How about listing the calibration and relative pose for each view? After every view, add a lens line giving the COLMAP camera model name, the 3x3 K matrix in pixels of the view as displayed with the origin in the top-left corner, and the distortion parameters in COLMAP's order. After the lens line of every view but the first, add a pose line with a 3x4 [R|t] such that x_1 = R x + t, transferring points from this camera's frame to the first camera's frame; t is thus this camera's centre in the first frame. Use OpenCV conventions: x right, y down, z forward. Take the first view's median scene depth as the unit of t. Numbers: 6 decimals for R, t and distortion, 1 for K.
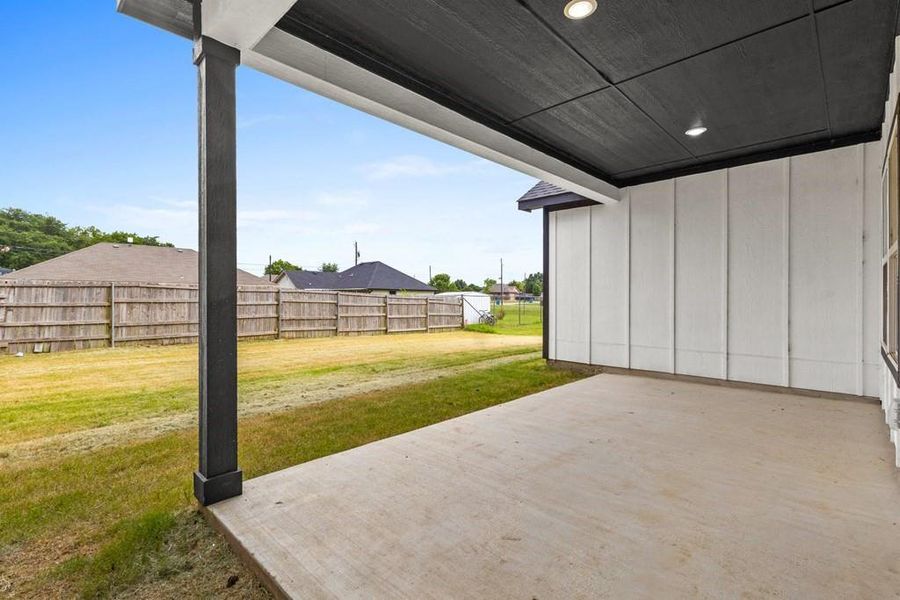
lens RADIAL K [[413.2, 0, 450.0], [0, 413.2, 300.0], [0, 0, 1]] dist [0.002870, 0.000200]
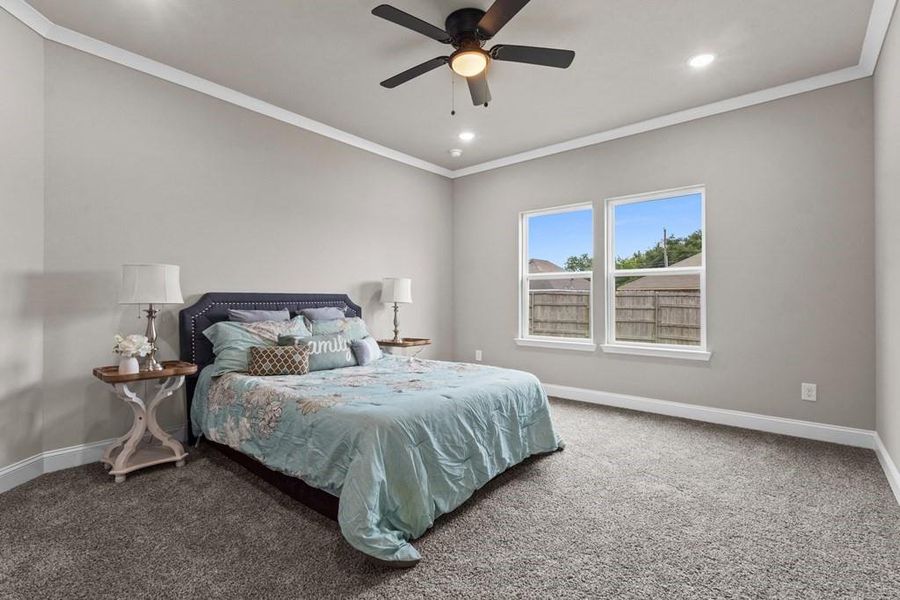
lens RADIAL K [[413.2, 0, 450.0], [0, 413.2, 300.0], [0, 0, 1]] dist [0.002870, 0.000200]
pose [[0.063612, -0.000152, -0.997975, 0.540676], [-0.003977, 0.999992, -0.000406, -0.008341], [0.997967, 0.003994, 0.063611, 0.504945]]
